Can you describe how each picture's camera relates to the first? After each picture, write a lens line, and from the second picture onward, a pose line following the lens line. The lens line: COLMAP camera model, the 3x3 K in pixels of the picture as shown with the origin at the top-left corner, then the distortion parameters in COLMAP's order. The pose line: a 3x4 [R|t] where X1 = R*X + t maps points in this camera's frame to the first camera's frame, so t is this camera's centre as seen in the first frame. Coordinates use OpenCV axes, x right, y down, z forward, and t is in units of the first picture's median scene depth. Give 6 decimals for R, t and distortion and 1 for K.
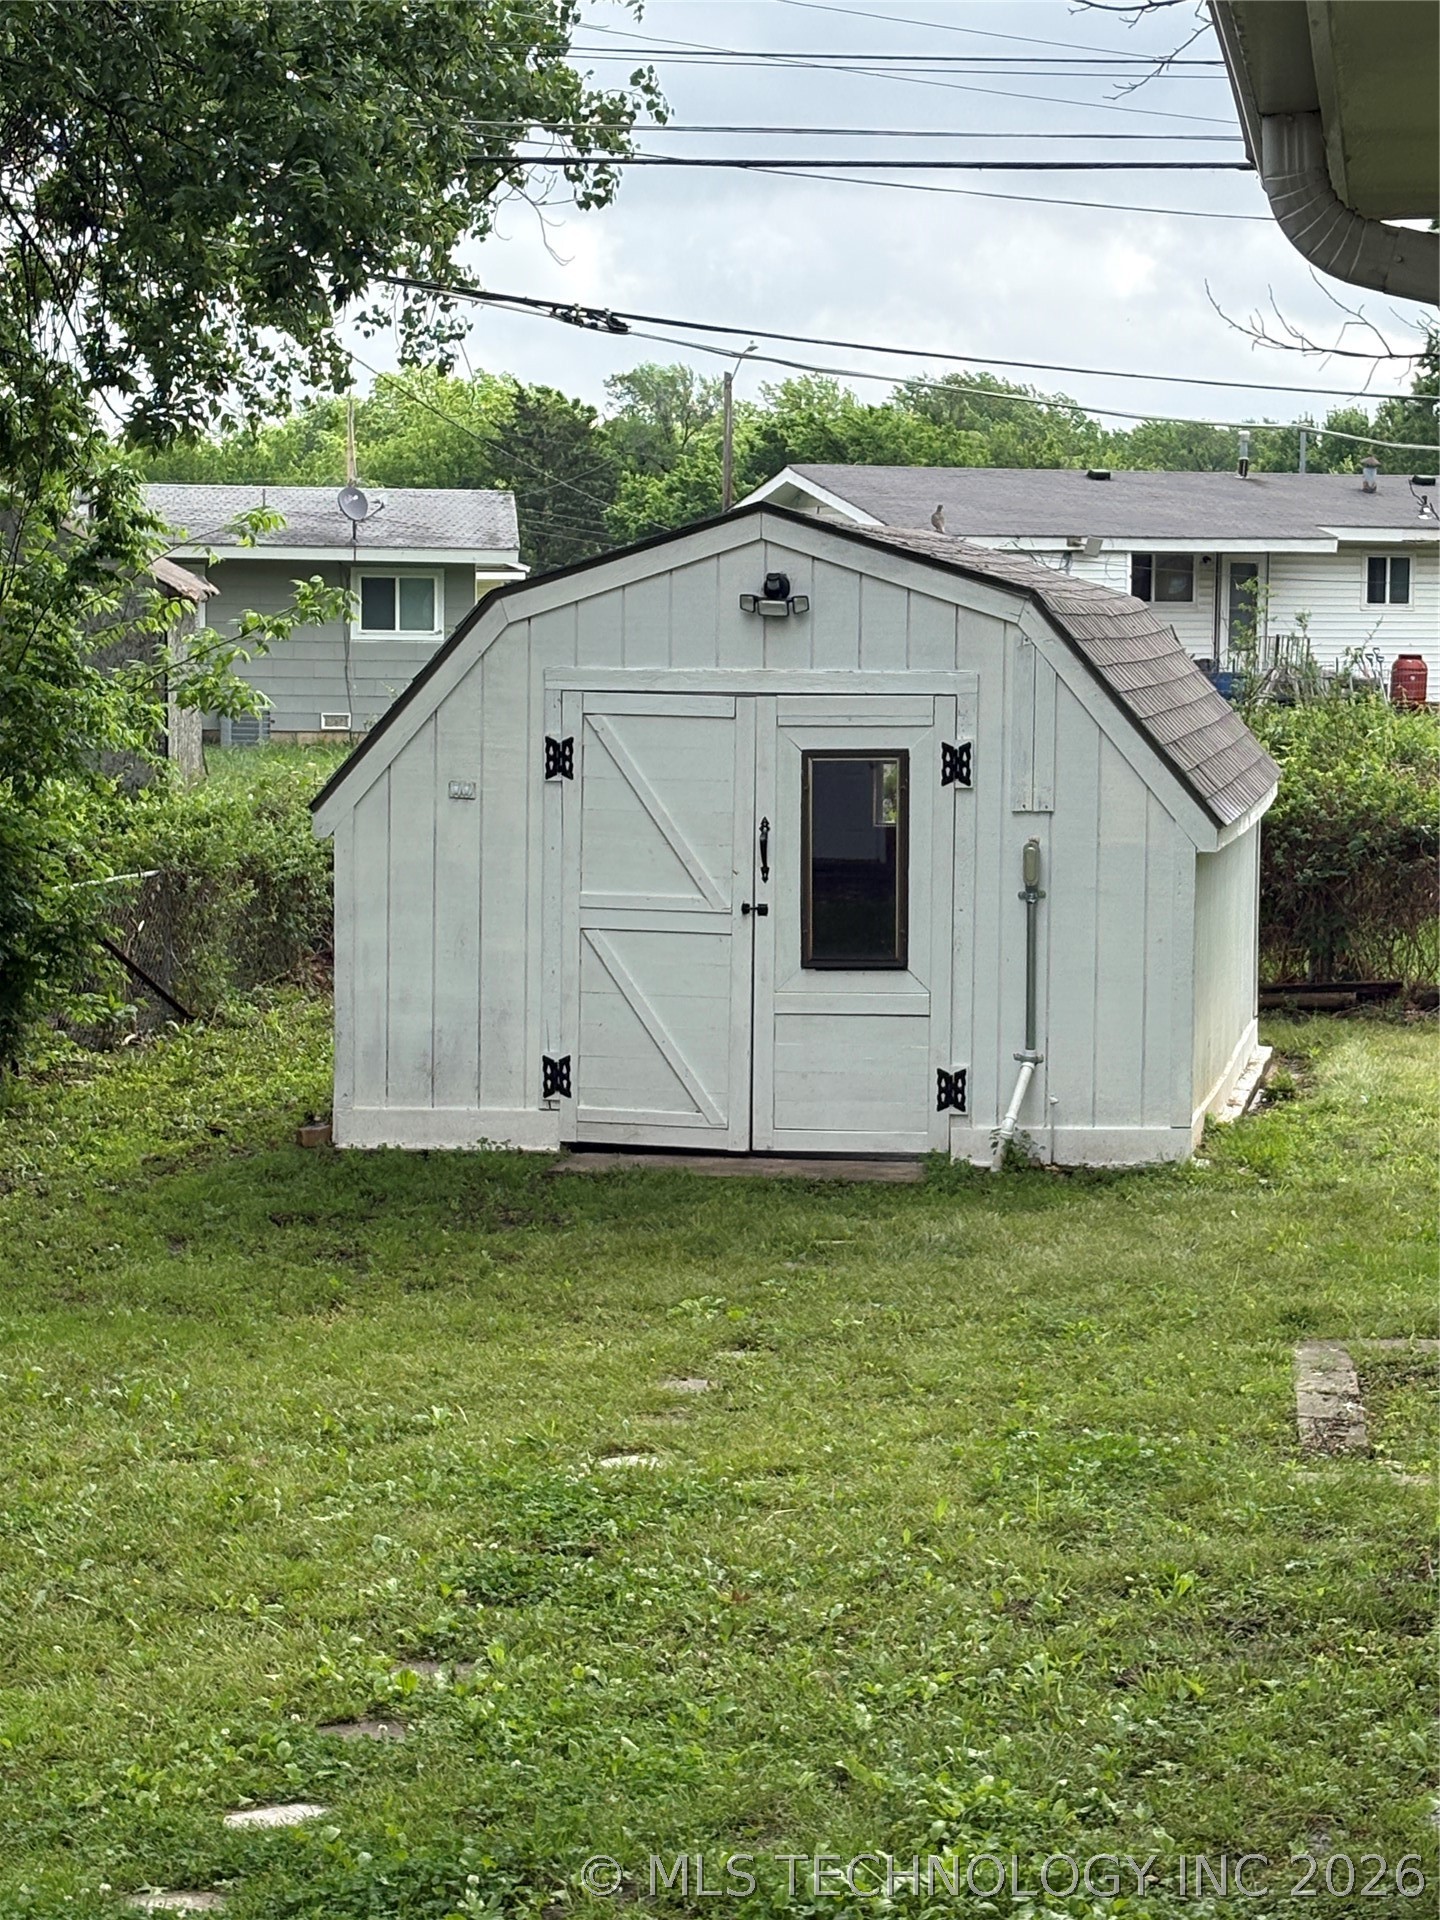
lens RADIAL K [[4378.0, 0, 720.4], [0, 4378.0, 959.9], [0, 0, 1]] dist [0.003899, 0.014304]
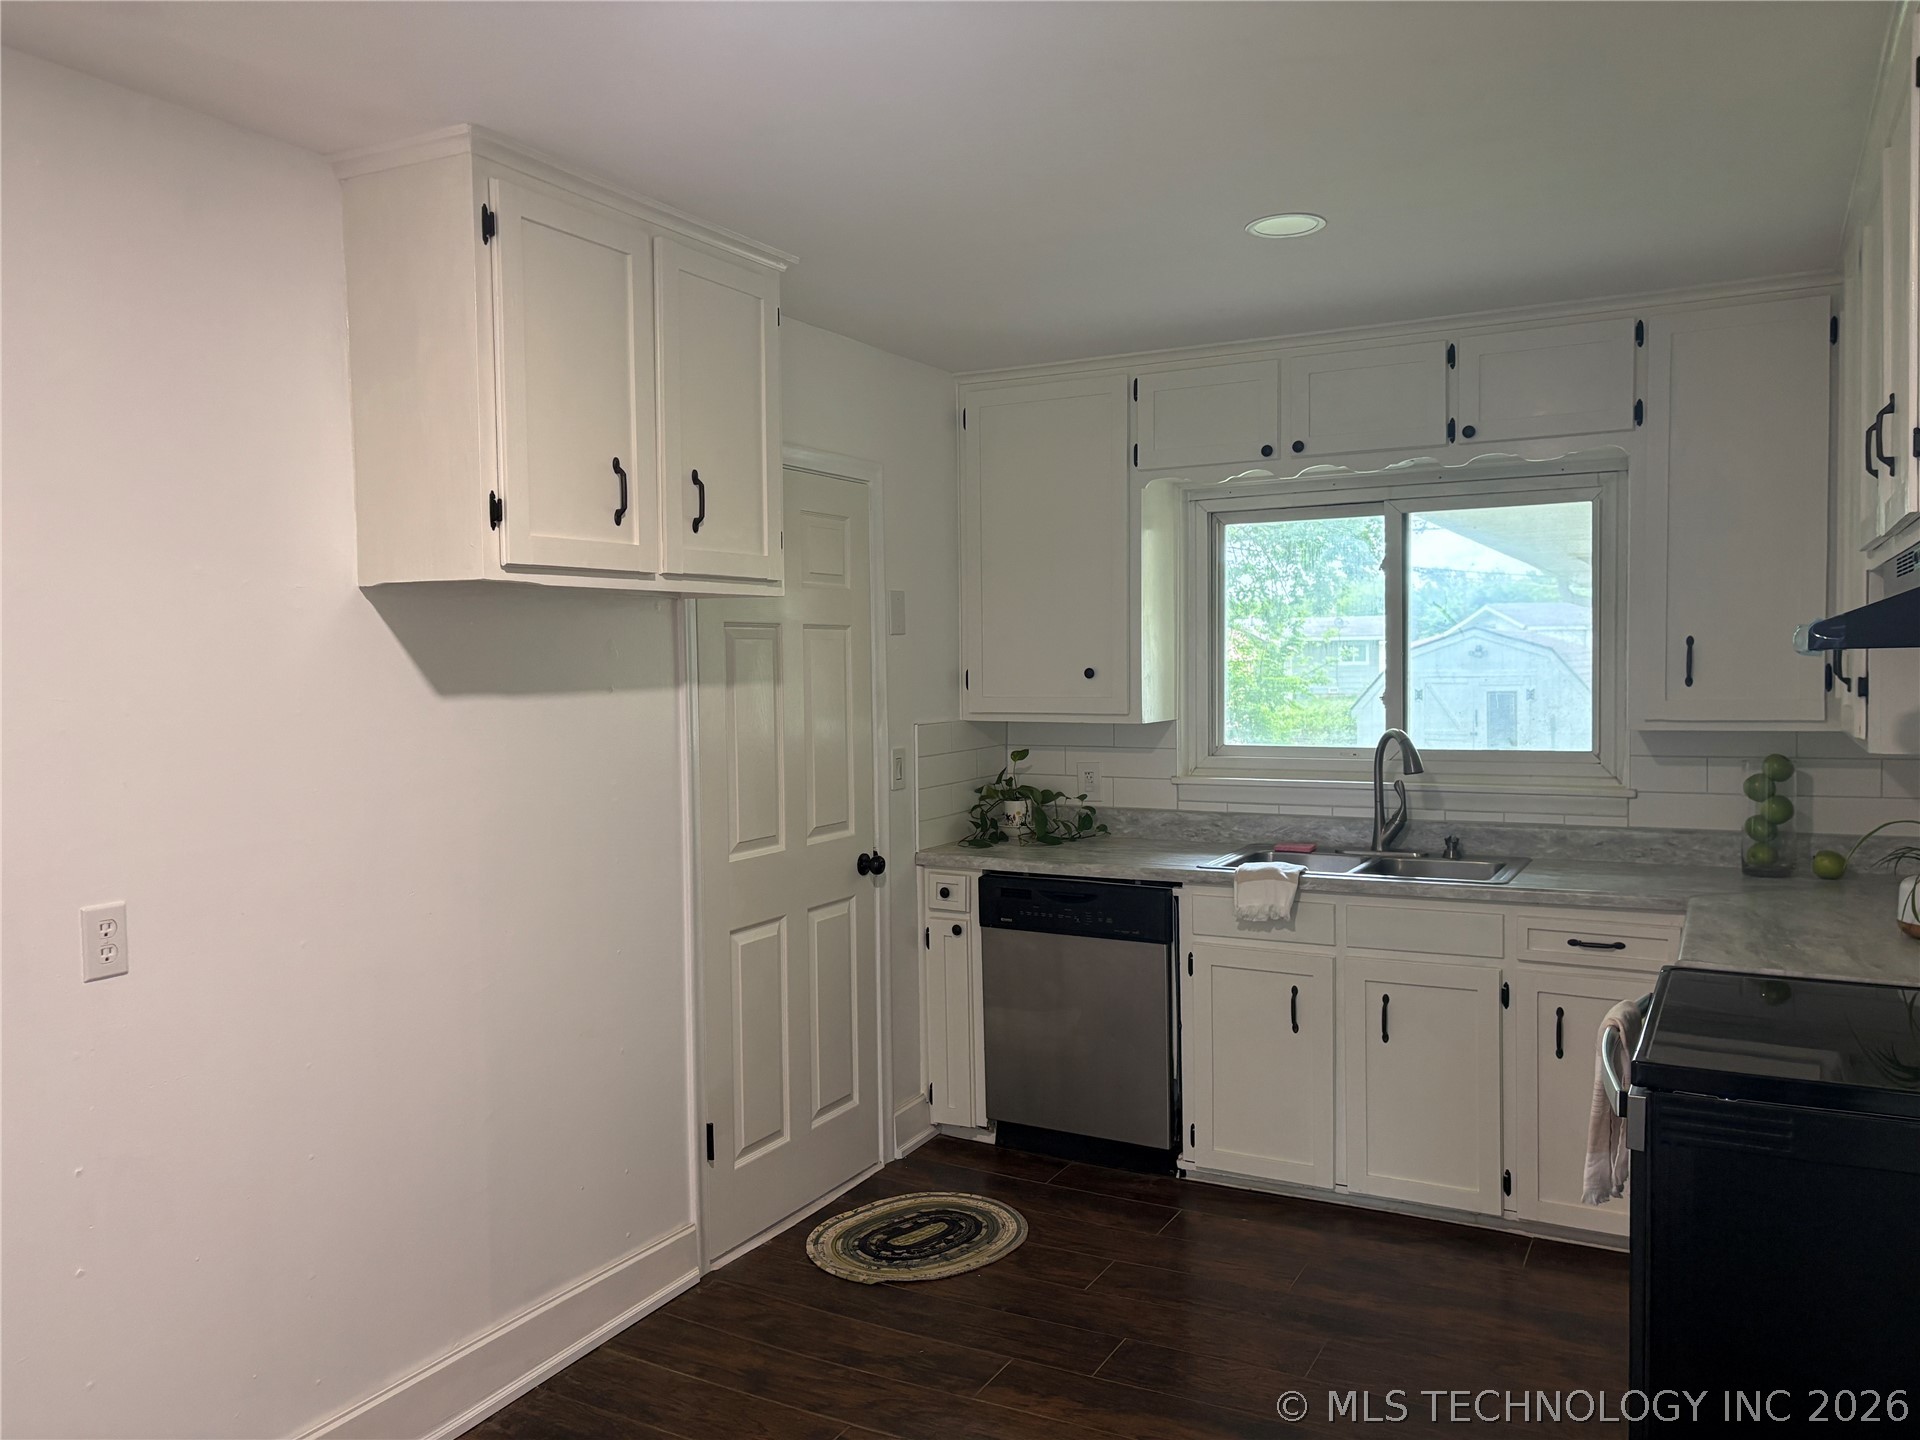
lens RADIAL K [[1466.0, 0, 944.5], [0, 1466.0, 728.1], [0, 0, 1]] dist [0.031598, 0.006065]
pose [[0.942756, -0.013911, -0.333194, 0.000183], [0.003344, 0.999474, -0.032267, 0.007056], [0.333467, 0.029306, 0.942306, -0.109662]]
